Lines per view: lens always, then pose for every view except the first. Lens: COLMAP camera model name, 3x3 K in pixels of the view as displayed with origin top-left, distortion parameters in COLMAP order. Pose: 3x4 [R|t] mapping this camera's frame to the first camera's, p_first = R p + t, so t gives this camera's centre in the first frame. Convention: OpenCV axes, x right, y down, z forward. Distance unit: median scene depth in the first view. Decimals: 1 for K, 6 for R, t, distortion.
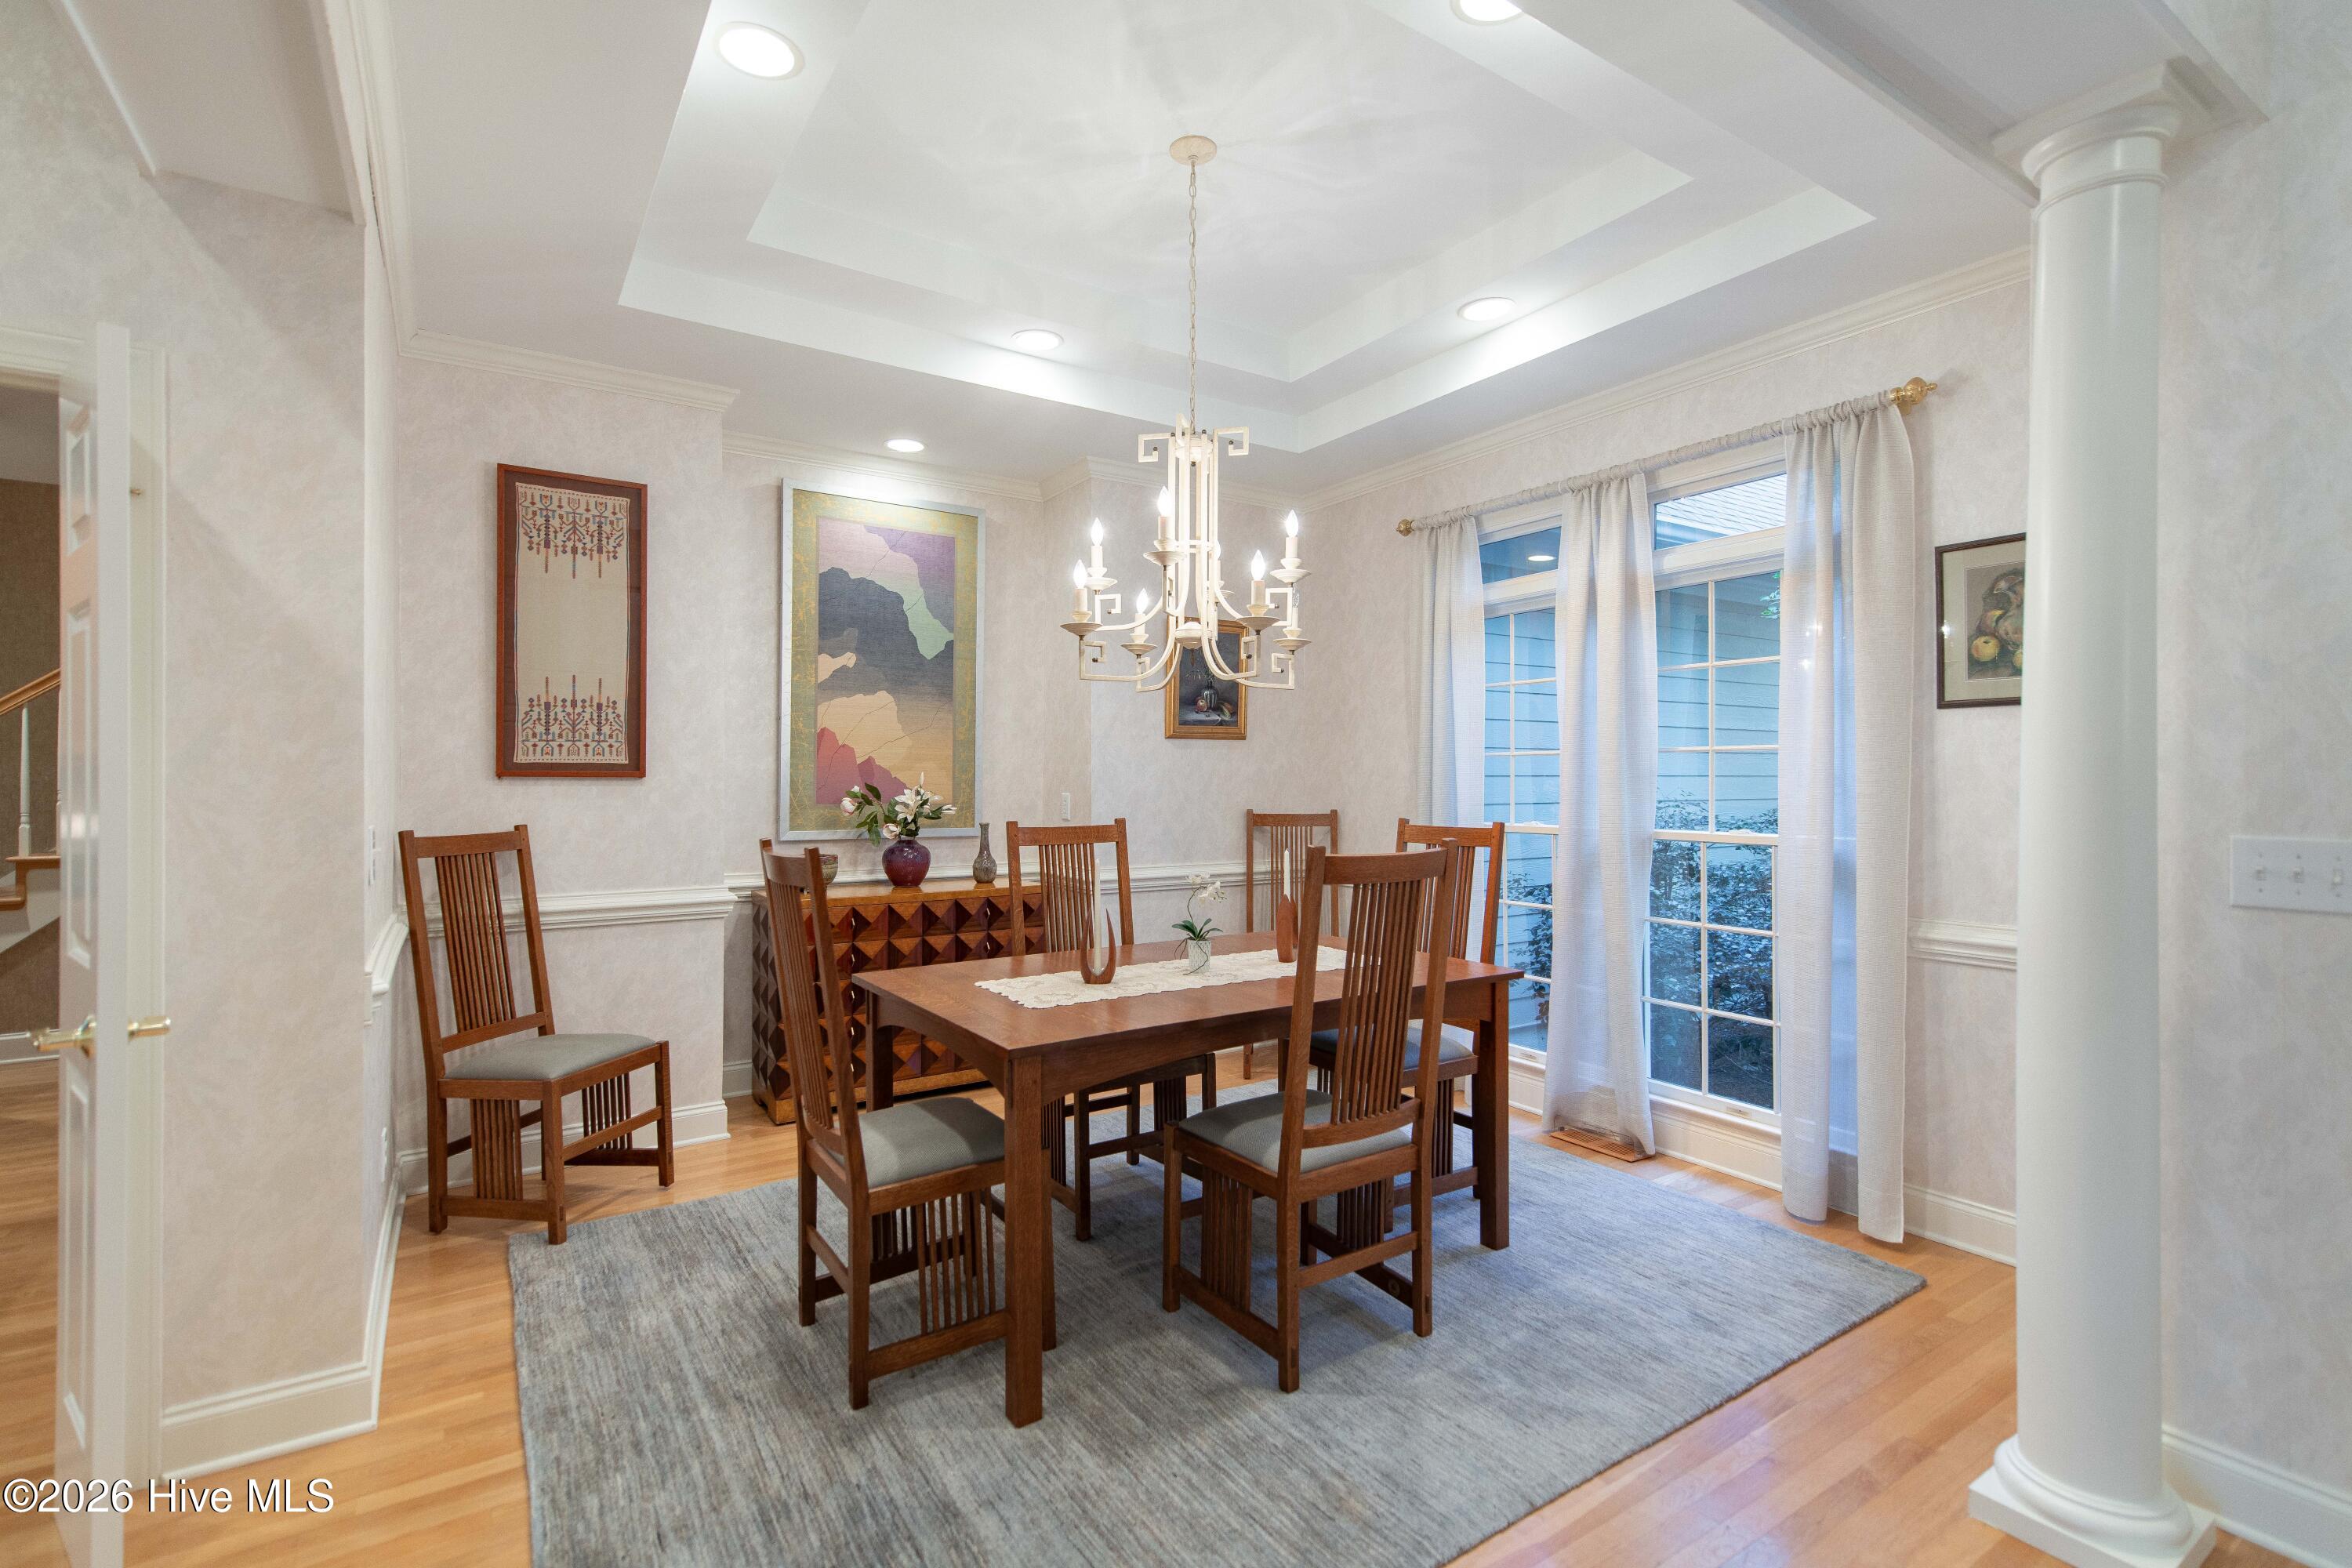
lens RADIAL K [[1081.5, 0, 1244.1], [0, 1081.5, 775.3], [0, 0, 1]] dist [0.003189, -0.000853]
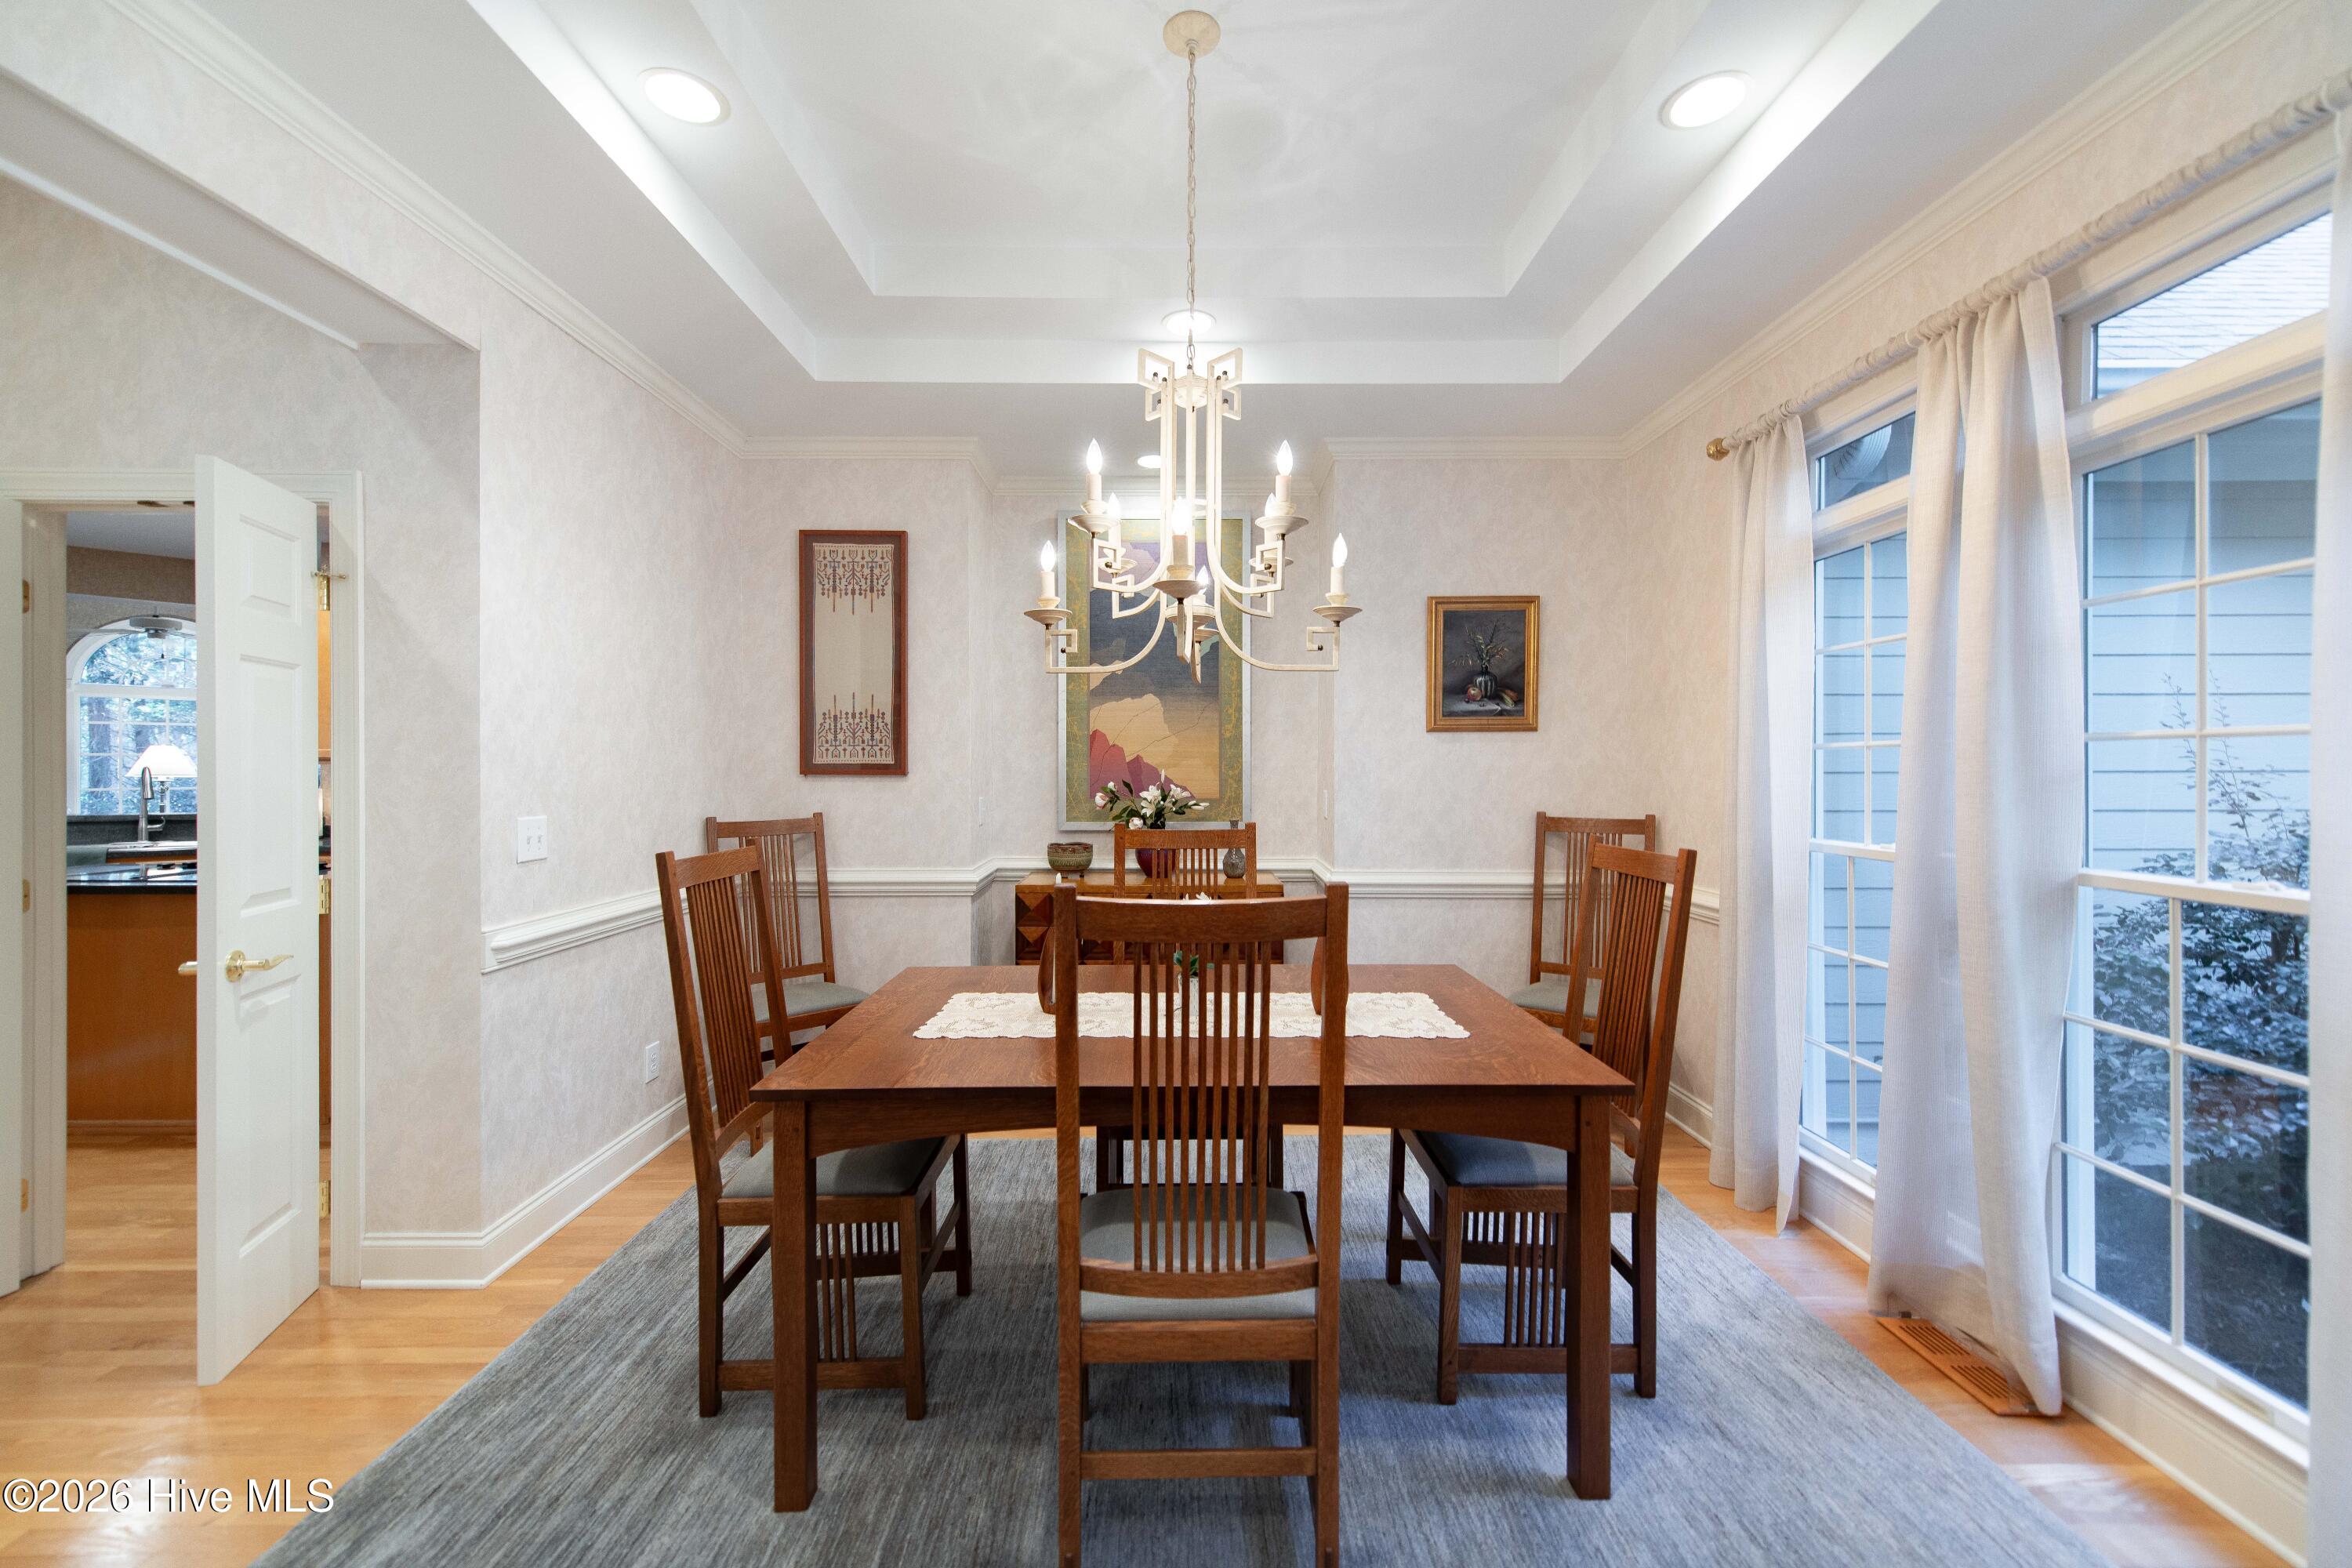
lens RADIAL K [[945.1, 0, 1170.9], [0, 945.1, 769.9], [0, 0, 1]] dist [0.002329, -0.001167]
pose [[0.822165, 0.001062, -0.569248, 0.274343], [0.001362, 0.999992, 0.003833, -0.007301], [0.569247, -0.003927, 0.822157, 0.295783]]
